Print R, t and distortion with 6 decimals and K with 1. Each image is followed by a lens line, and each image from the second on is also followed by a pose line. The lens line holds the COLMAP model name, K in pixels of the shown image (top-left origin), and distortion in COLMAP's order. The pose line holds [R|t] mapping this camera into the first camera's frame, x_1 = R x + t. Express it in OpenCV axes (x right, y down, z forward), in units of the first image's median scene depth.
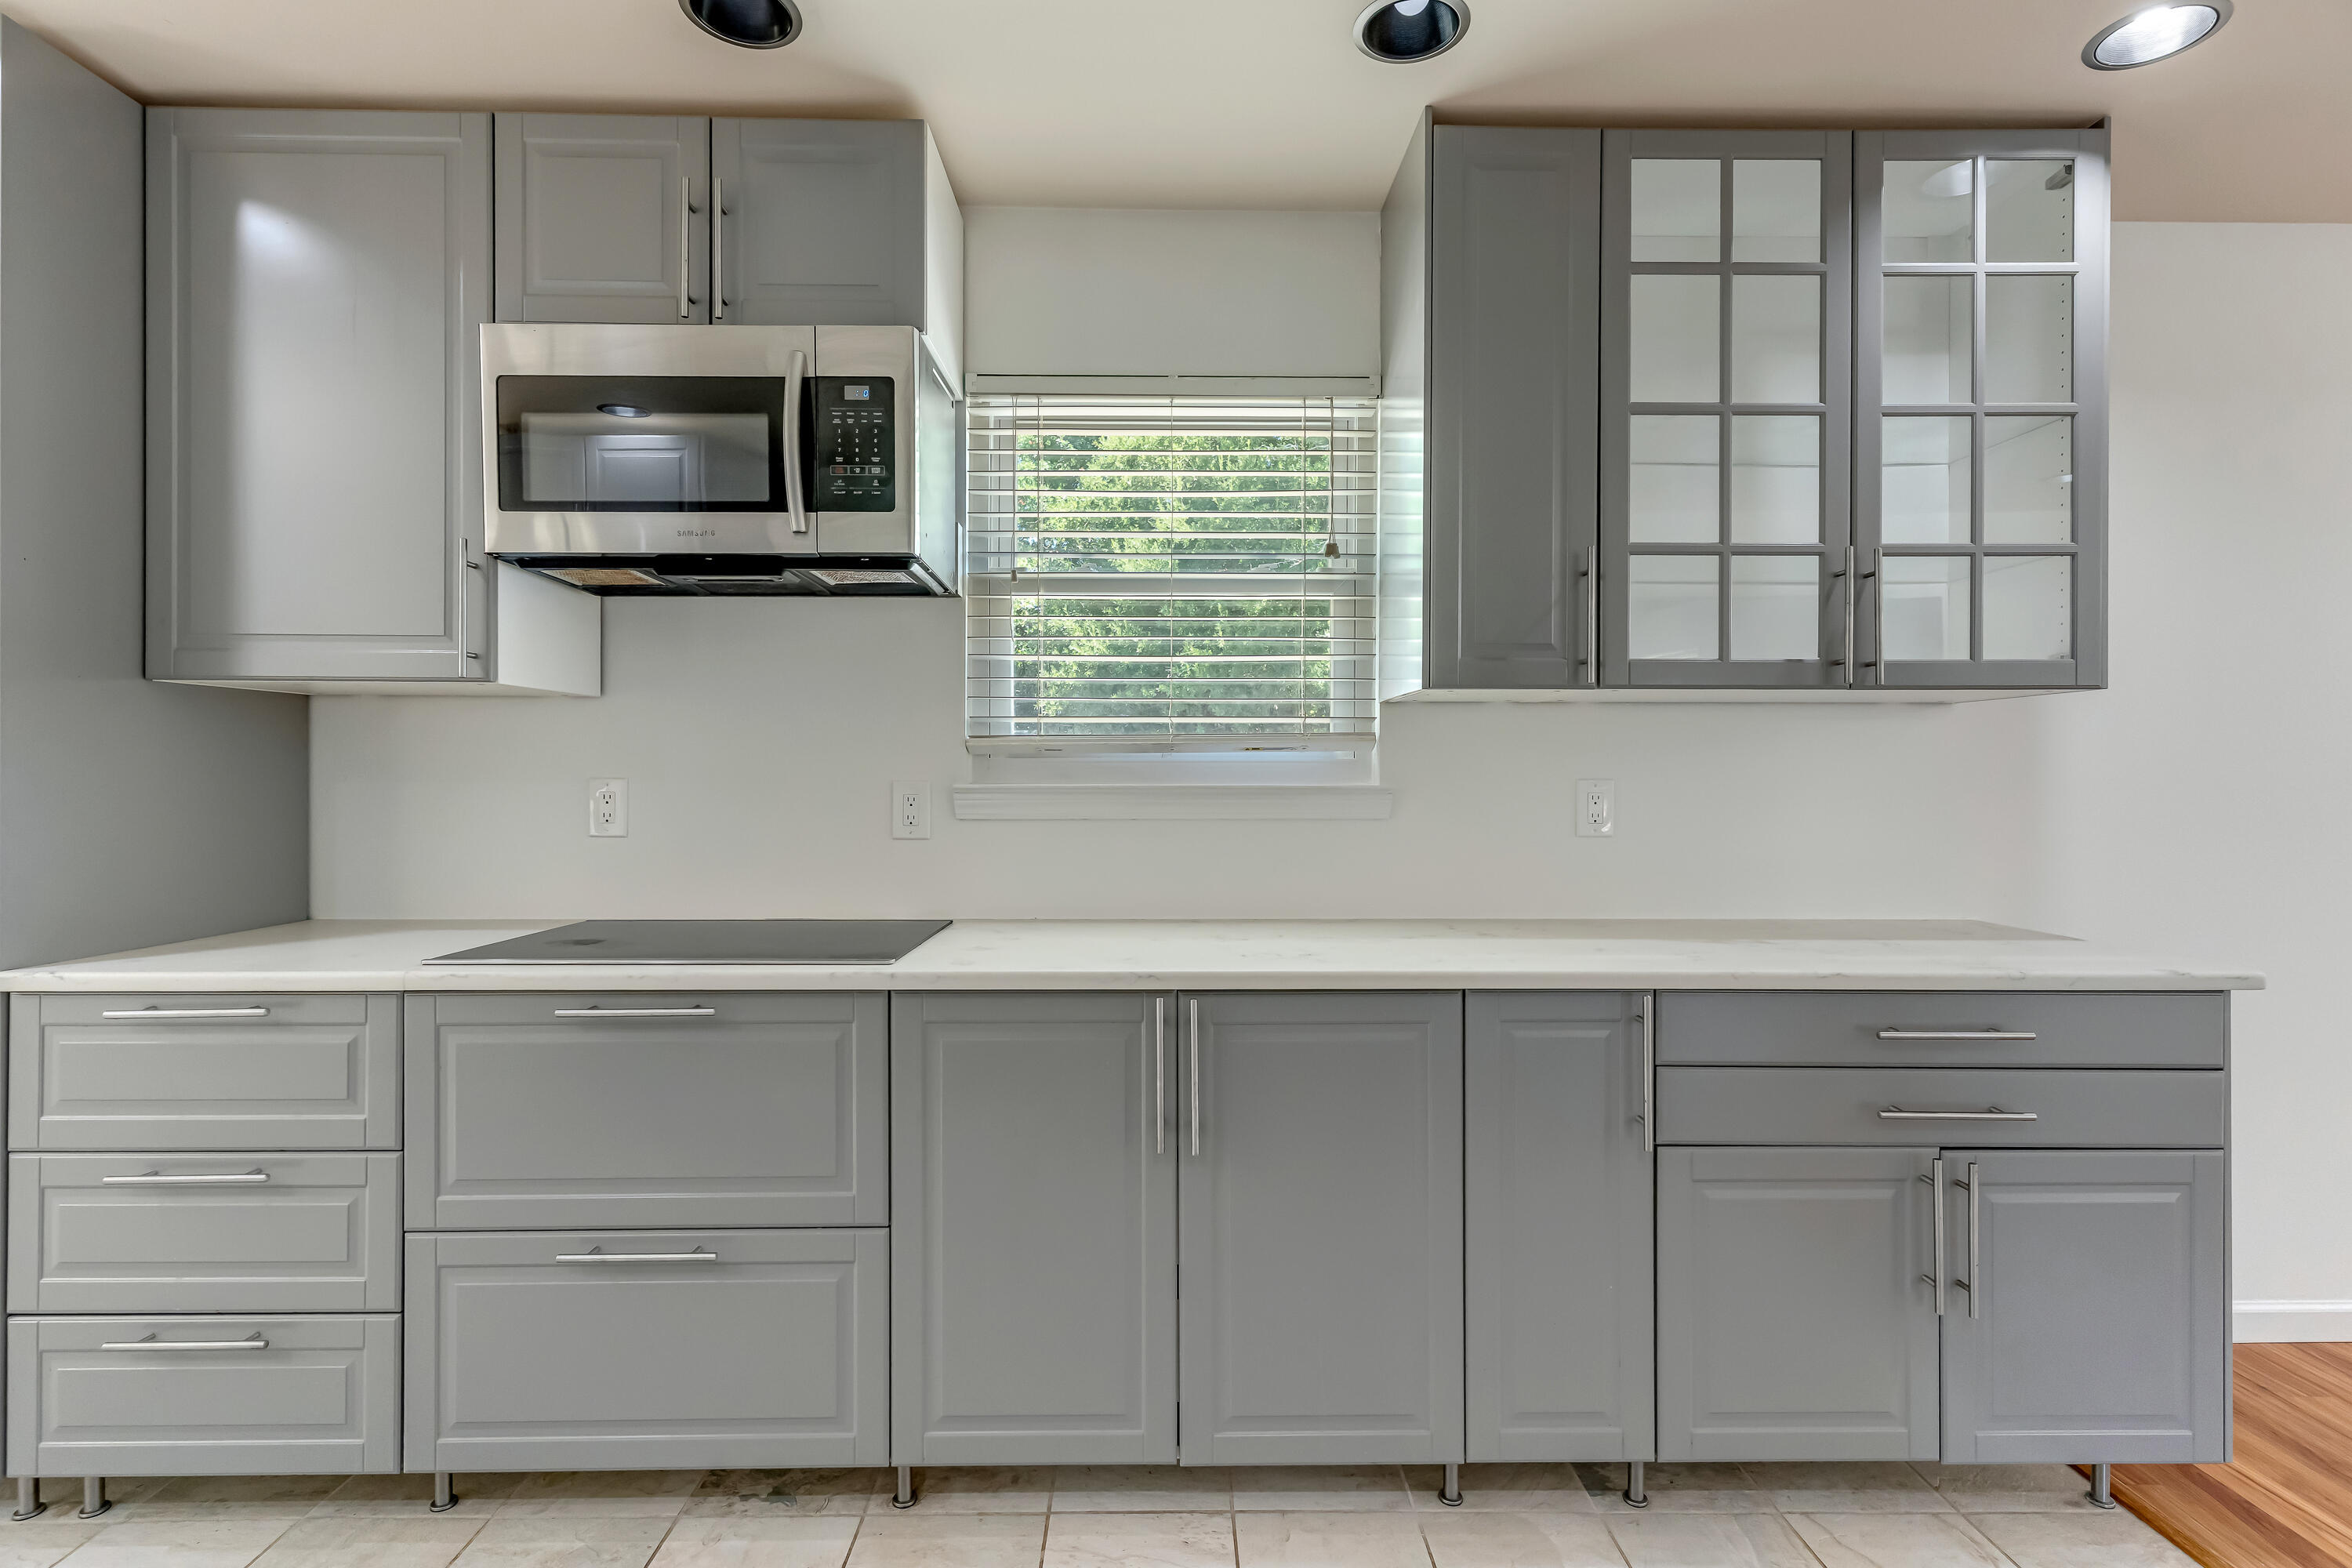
lens RADIAL K [[1122.9, 0, 1169.2], [0, 1122.9, 776.7], [0, 0, 1]] dist [0.006135, -0.001684]
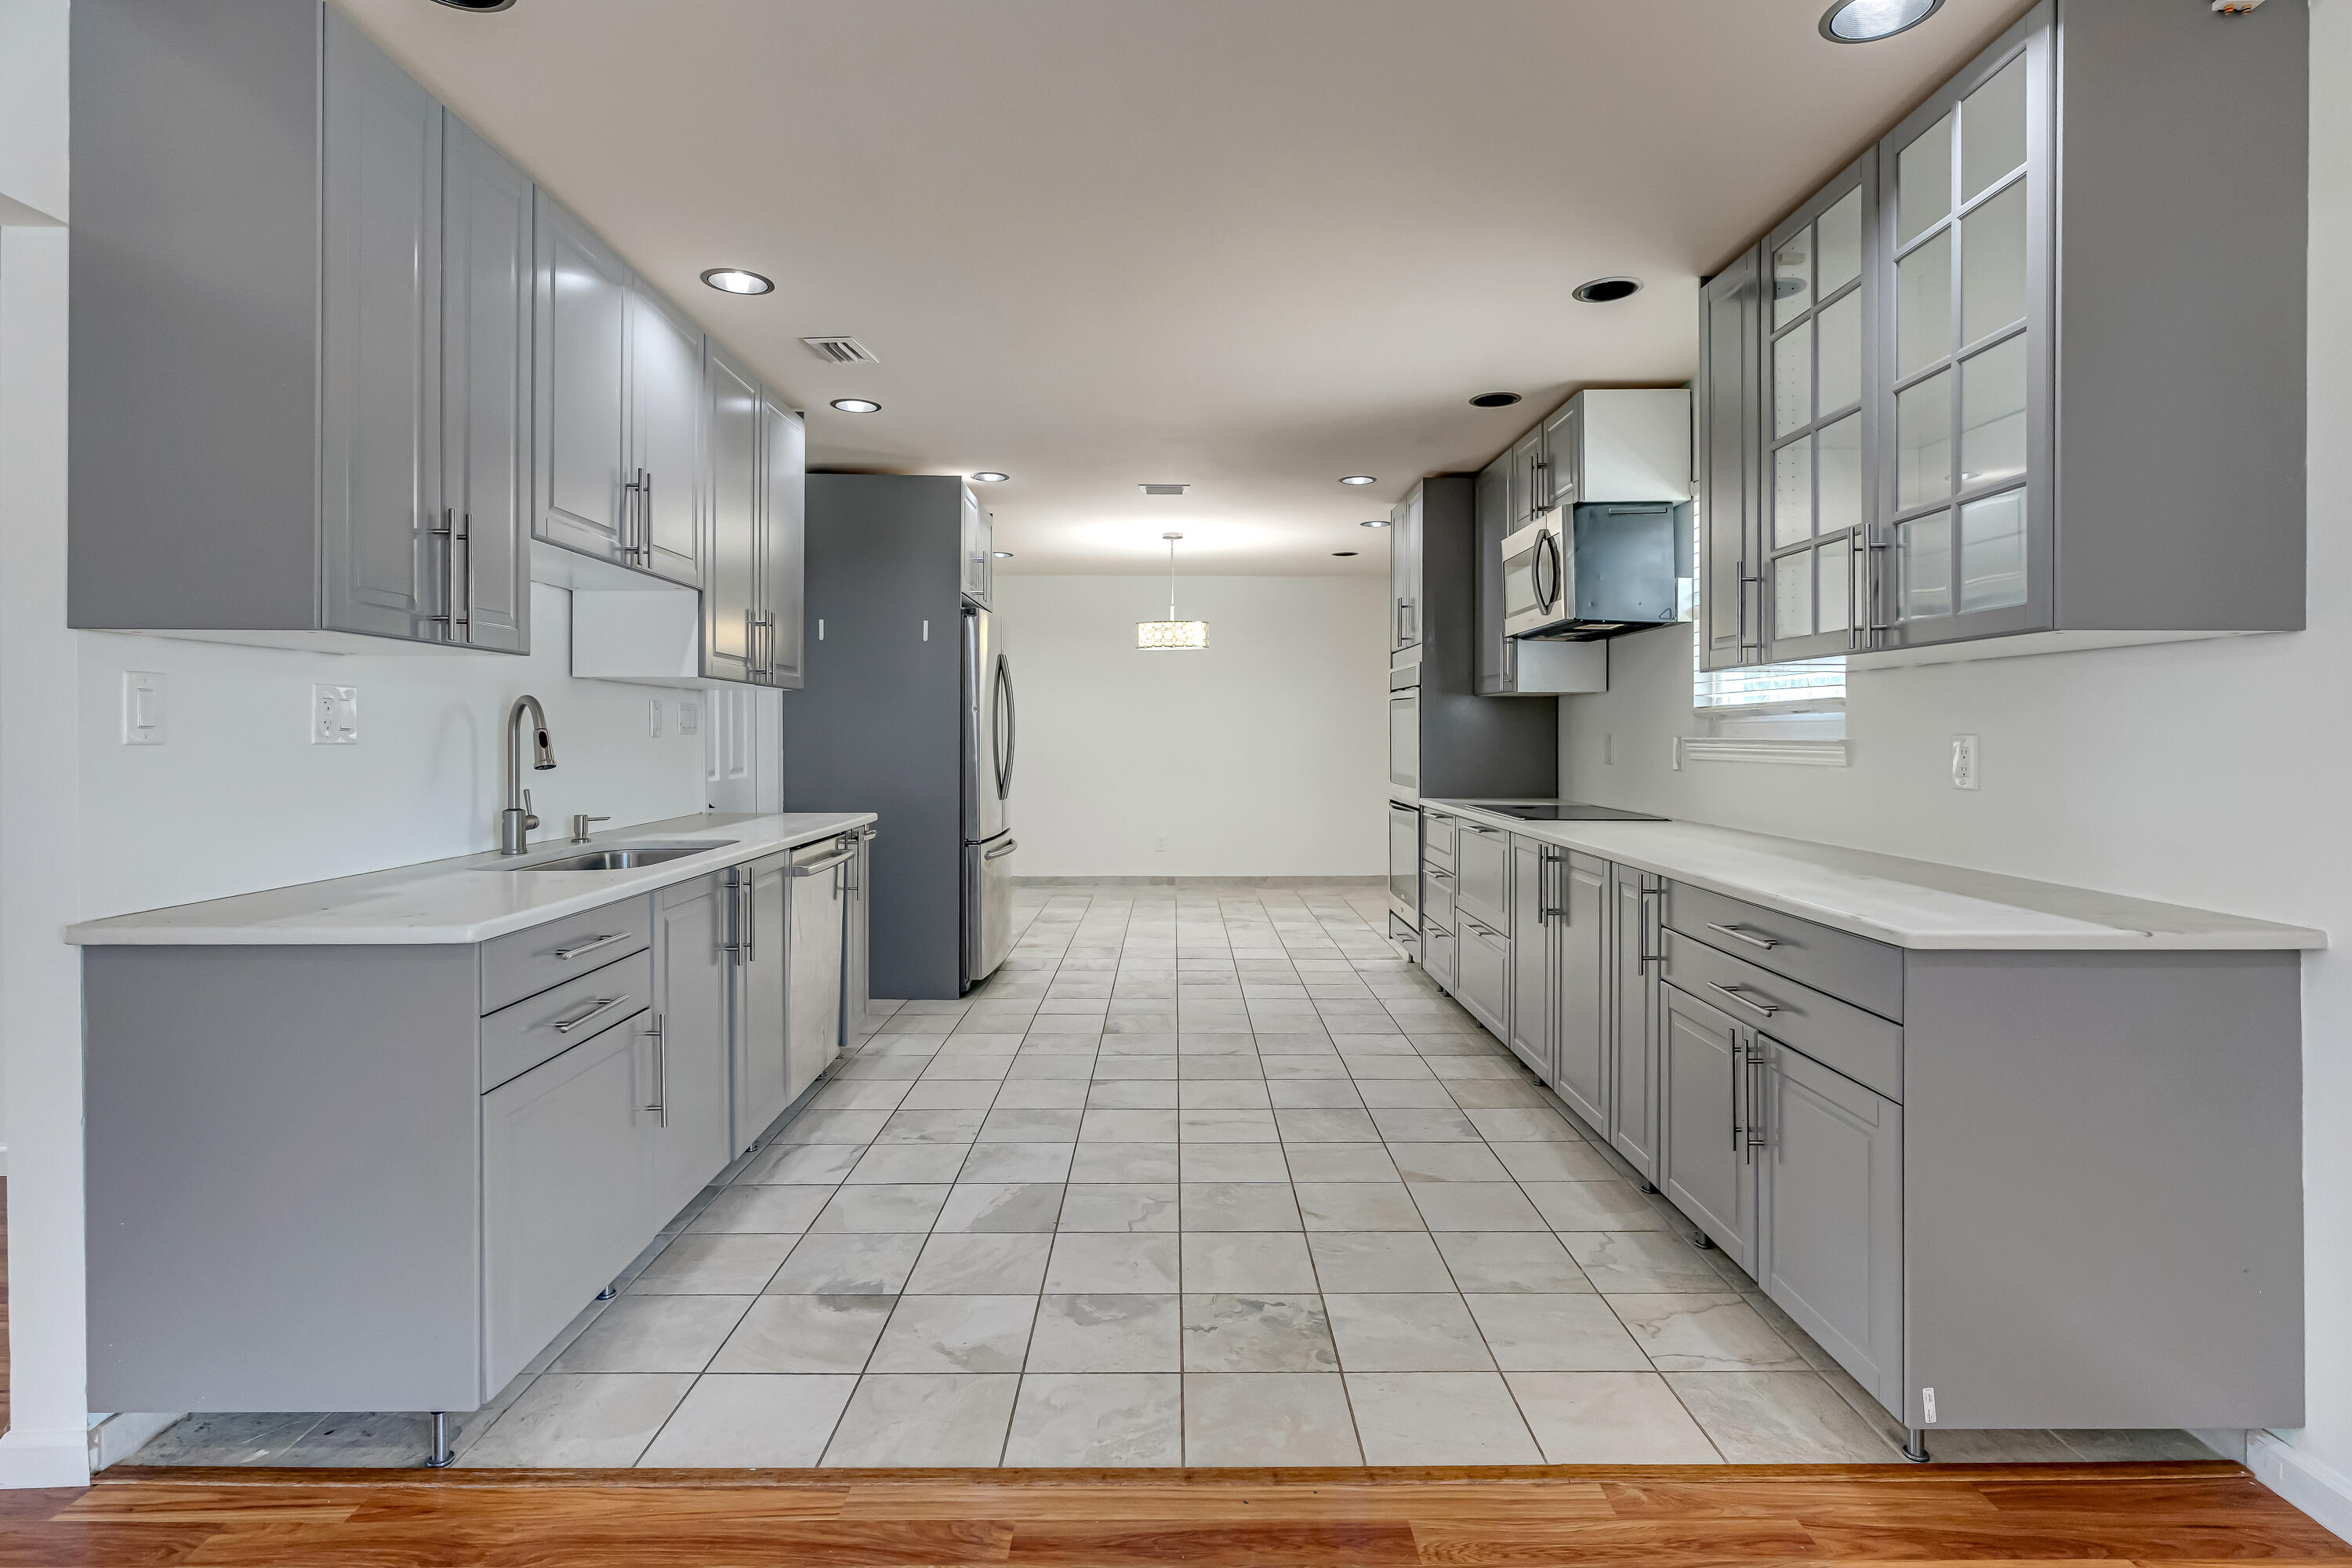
lens RADIAL K [[1143.6, 0, 1178.6], [0, 1143.6, 732.8], [0, 0, 1]] dist [0.002444, 0.000171]
pose [[-0.007361, -0.001515, -0.999972, 1.557223], [-0.007688, 0.999969, -0.001458, 0.008640], [0.999943, 0.007677, -0.007372, 0.296143]]
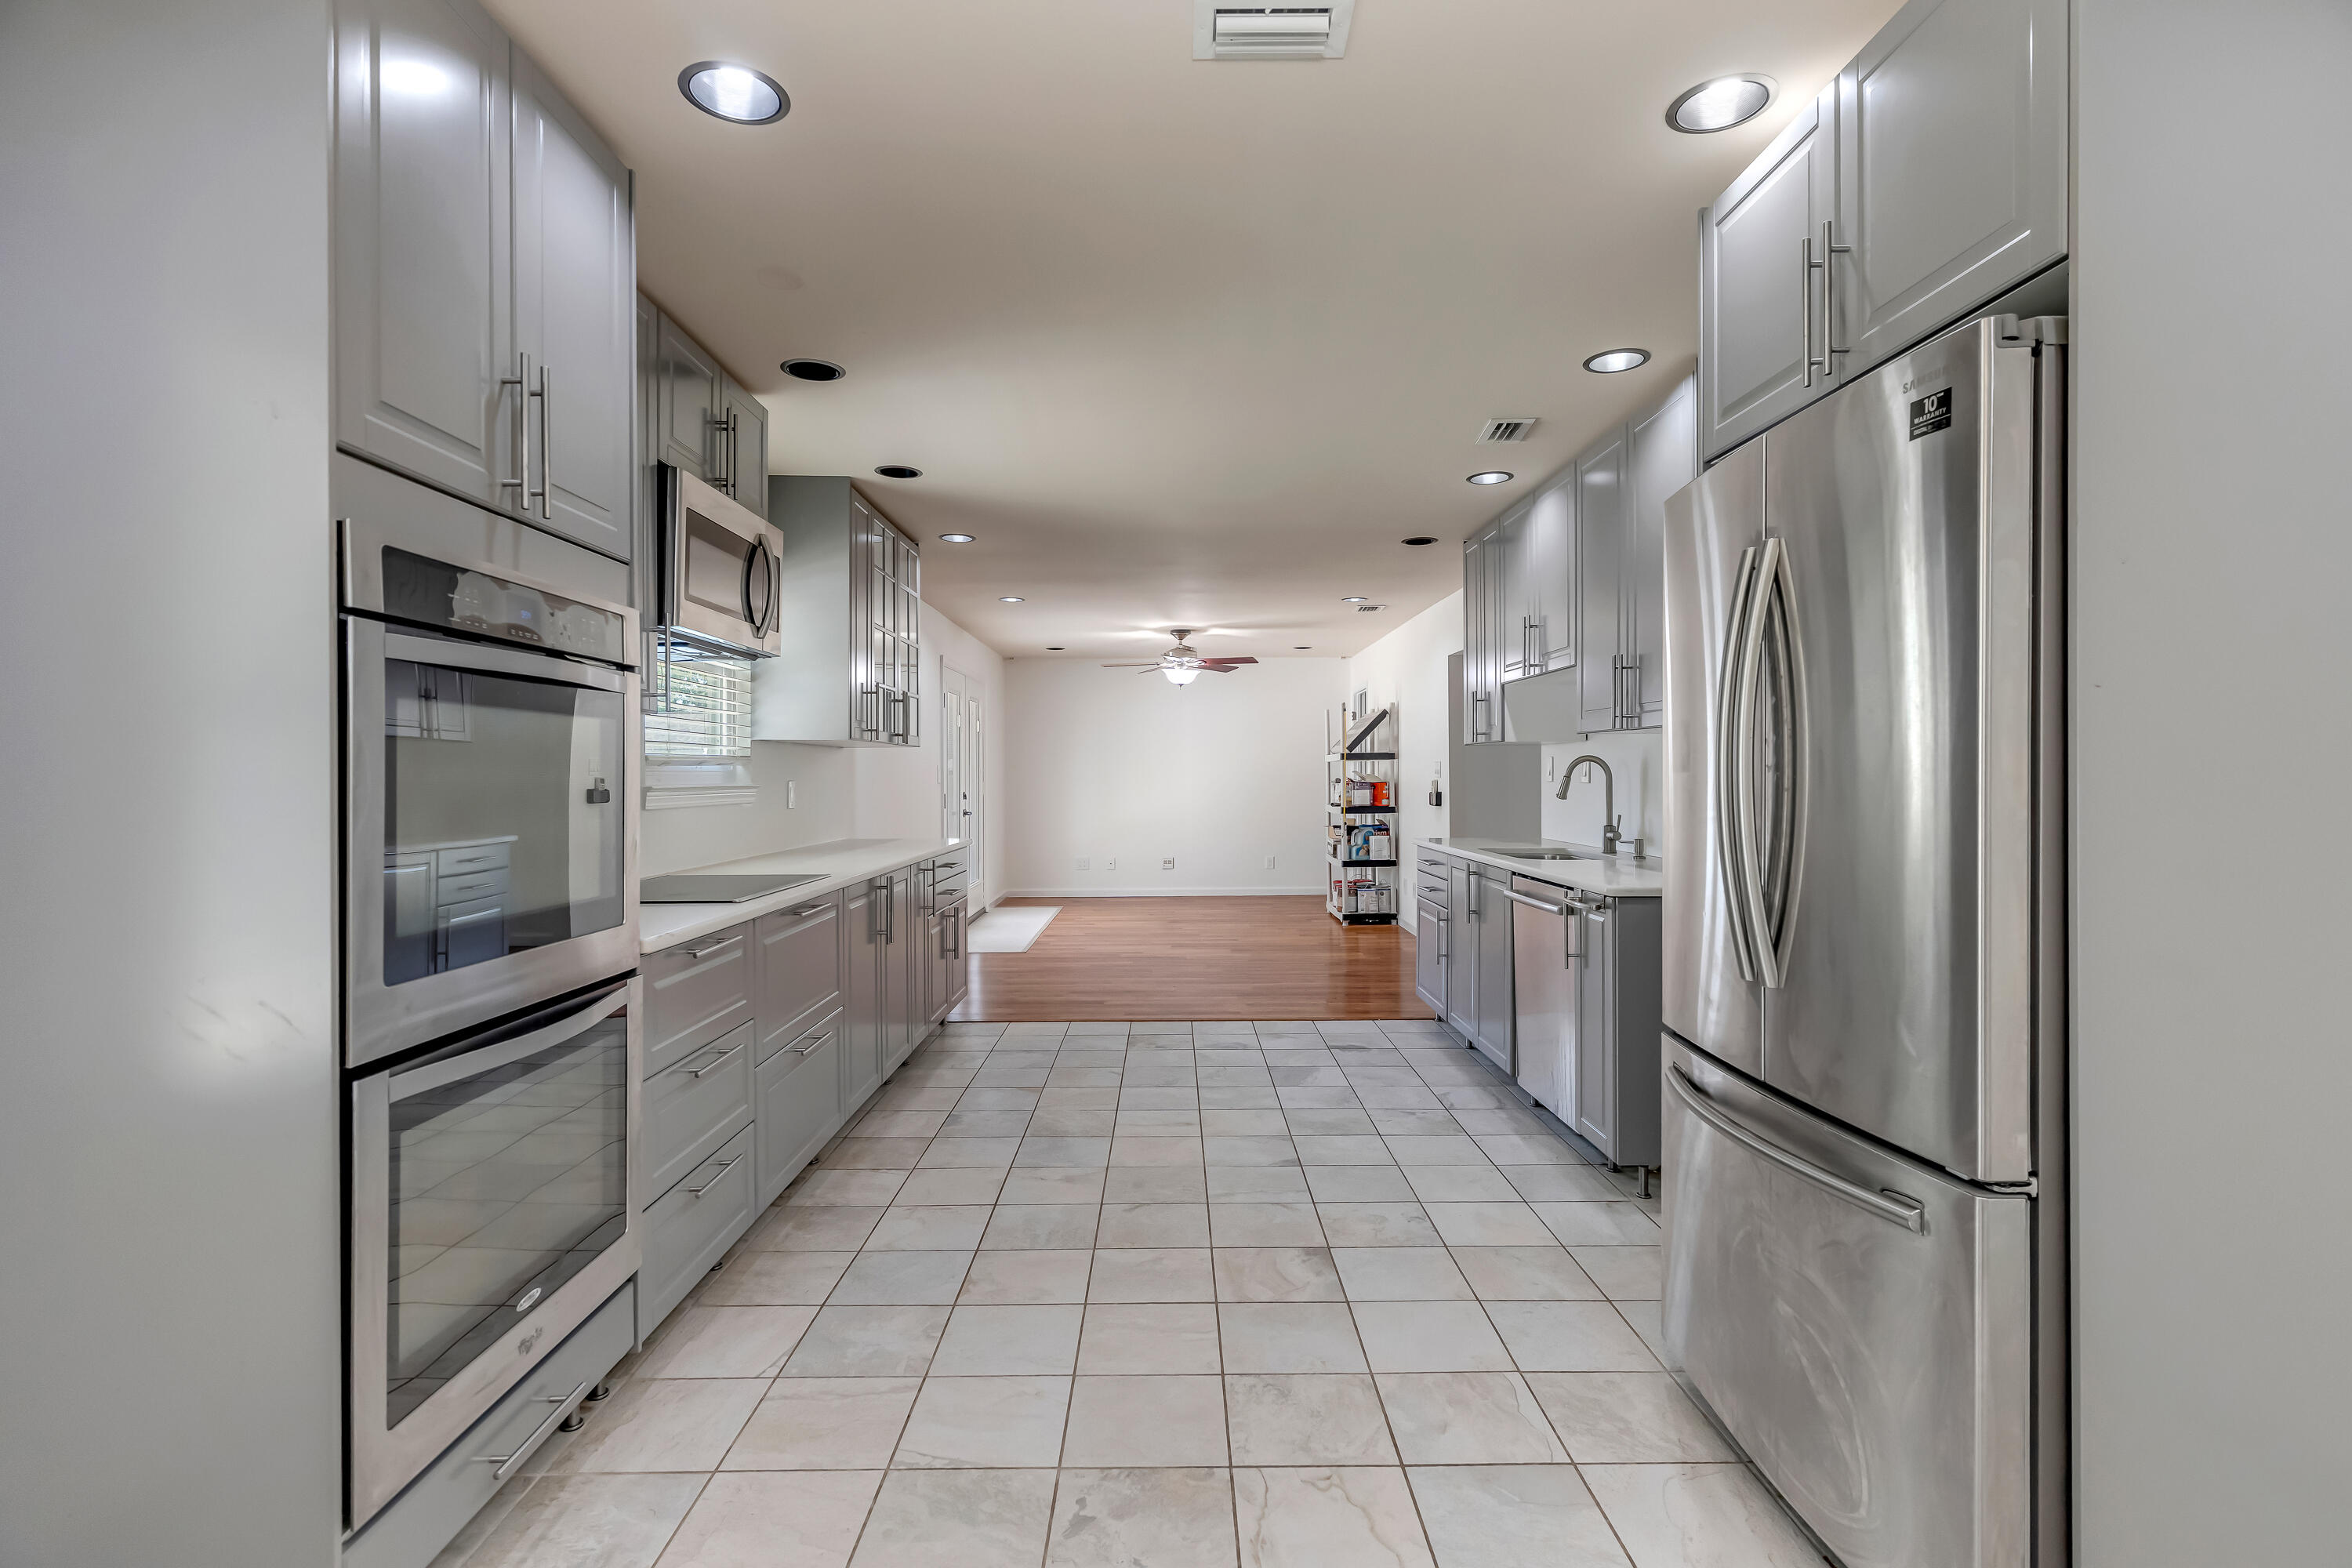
lens RADIAL K [[1119.8, 0, 1182.5], [0, 1119.8, 780.5], [0, 0, 1]] dist [0.003870, -0.000017]
pose [[0.000222, -0.005096, 0.999987, -1.780781], [0.009960, 0.999937, 0.005093, -0.001478], [-0.999950, 0.009959, 0.000273, 0.311700]]
